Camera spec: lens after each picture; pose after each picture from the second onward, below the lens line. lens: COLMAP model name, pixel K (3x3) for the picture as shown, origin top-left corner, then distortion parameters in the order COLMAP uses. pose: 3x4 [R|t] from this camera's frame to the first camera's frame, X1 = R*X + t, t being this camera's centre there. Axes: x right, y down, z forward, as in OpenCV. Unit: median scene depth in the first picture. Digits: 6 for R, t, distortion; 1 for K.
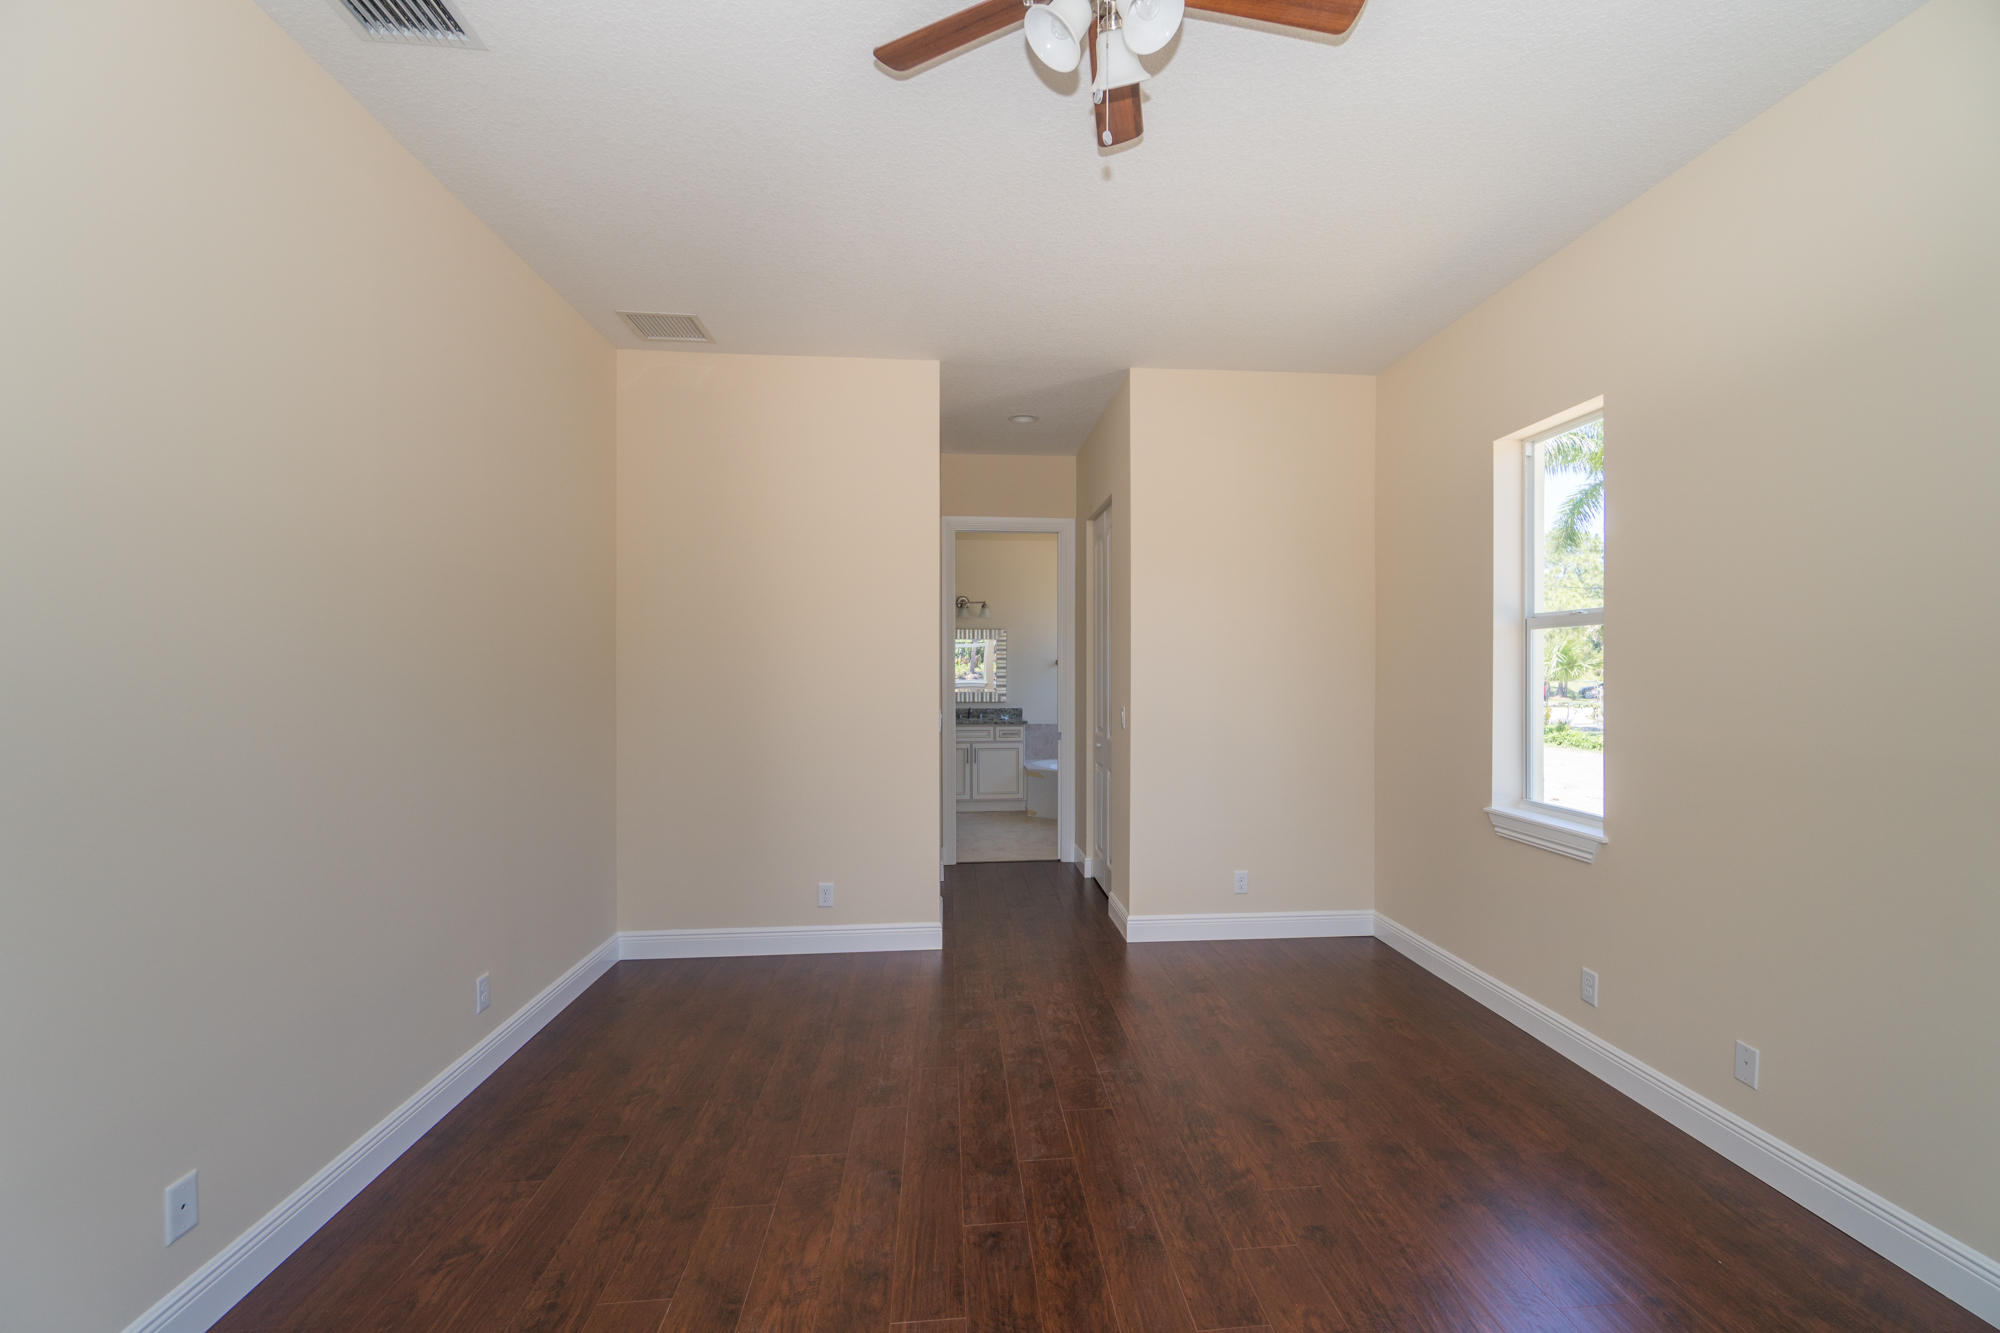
lens RADIAL K [[872.6, 0, 1016.4], [0, 872.6, 652.9], [0, 0, 1]] dist [-0.001460, 0.000538]
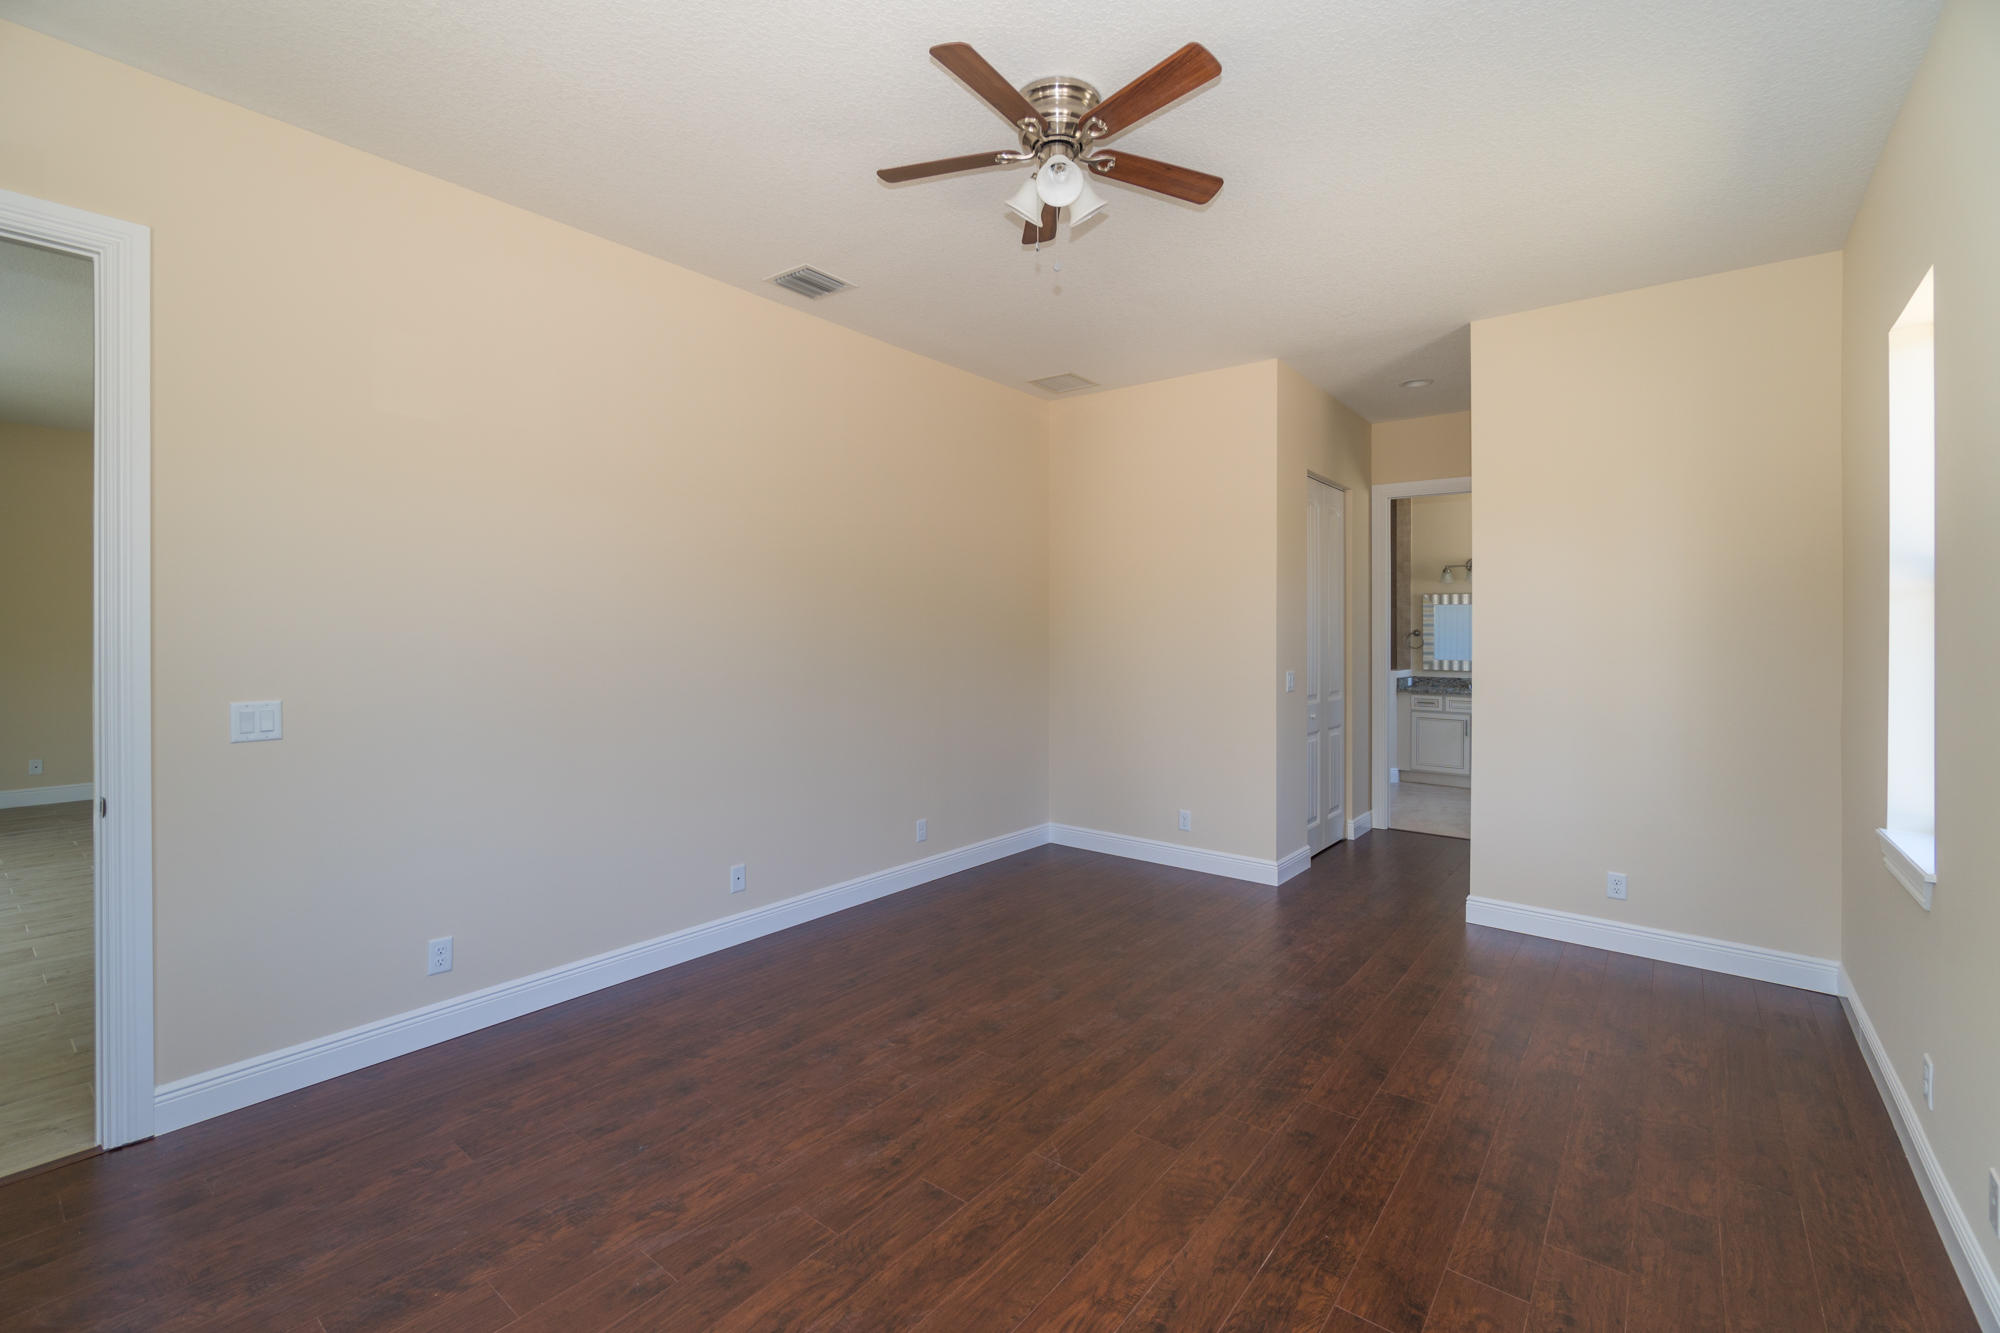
lens RADIAL K [[855.6, 0, 999.6], [0, 855.6, 614.5], [0, 0, 1]] dist [-0.000345, 0.000275]
pose [[0.724373, -0.004434, -0.689394, 0.698391], [-0.001086, 0.999971, -0.007572, 0.002792], [0.689408, 0.006234, 0.724347, -0.059450]]
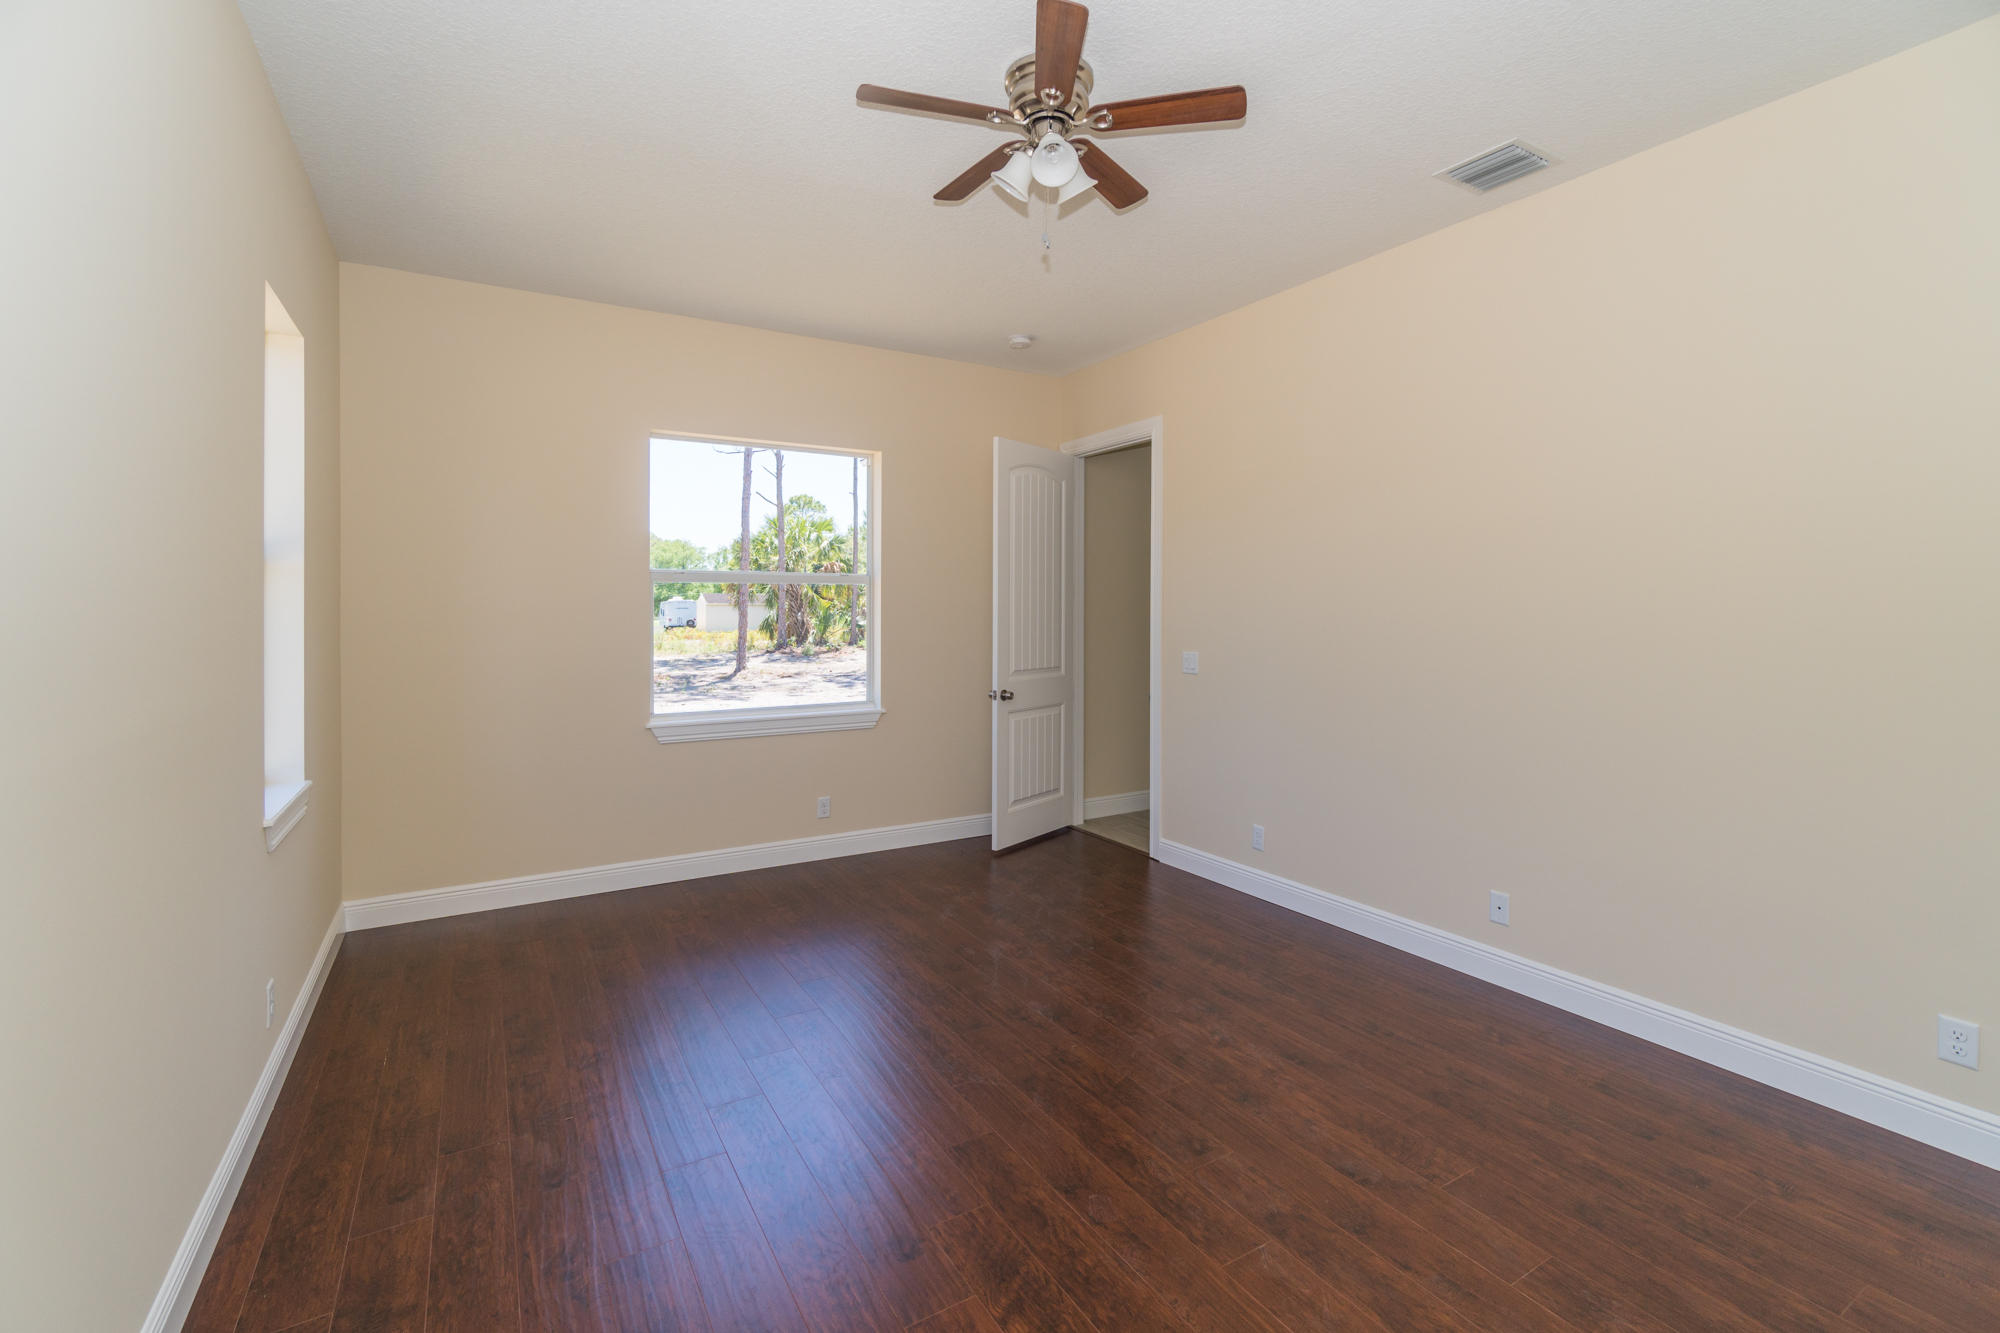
lens RADIAL K [[855.6, 0, 999.6], [0, 855.6, 614.5], [0, 0, 1]] dist [-0.000345, 0.000275]
pose [[-0.895424, 0.002893, -0.445204, 0.548239], [0.006031, 0.999966, -0.005633, 0.024342], [0.445173, -0.007730, -0.895411, 1.546297]]
